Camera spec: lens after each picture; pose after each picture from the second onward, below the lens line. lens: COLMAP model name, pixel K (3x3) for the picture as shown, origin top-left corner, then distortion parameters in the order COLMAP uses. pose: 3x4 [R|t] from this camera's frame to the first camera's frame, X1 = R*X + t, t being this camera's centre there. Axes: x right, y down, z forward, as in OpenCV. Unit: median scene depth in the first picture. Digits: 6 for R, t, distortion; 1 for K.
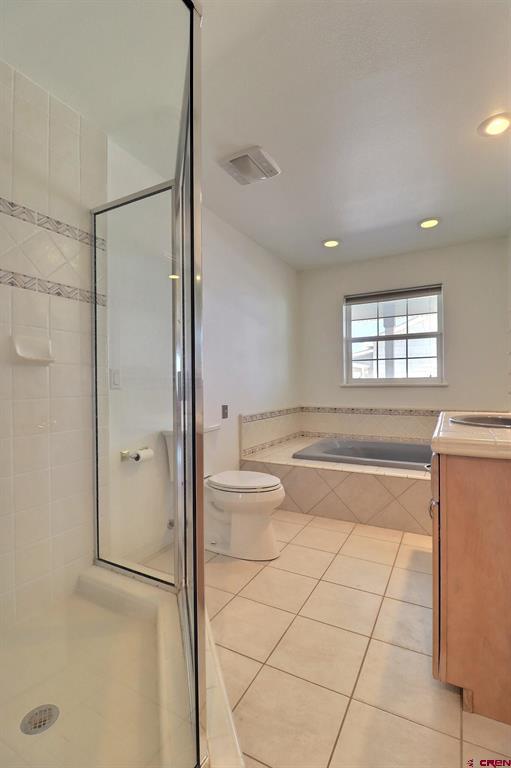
lens RADIAL K [[356.2, 0, 257.8], [0, 356.2, 384.4], [0, 0, 1]] dist [-0.001233, -0.009406]
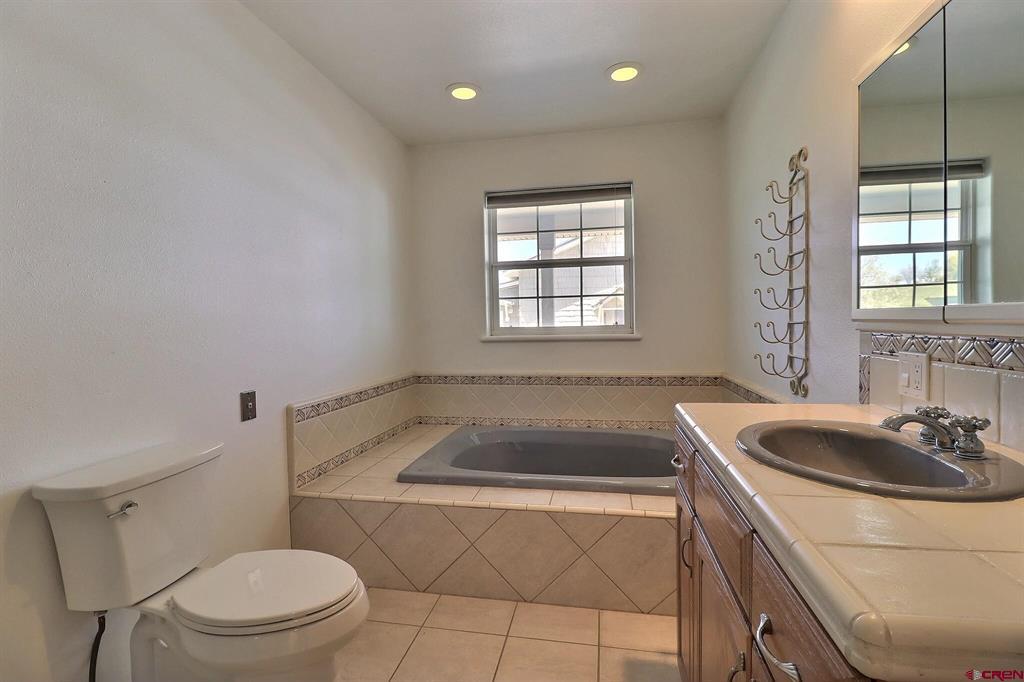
lens RADIAL K [[474.9, 0, 514.5], [0, 474.9, 335.5], [0, 0, 1]] dist [-0.001233, -0.009406]
pose [[0.952293, -0.014765, 0.304829, 0.042619], [0.008823, 0.999743, 0.020860, -0.021992], [-0.305059, -0.017175, 0.952179, 0.226897]]
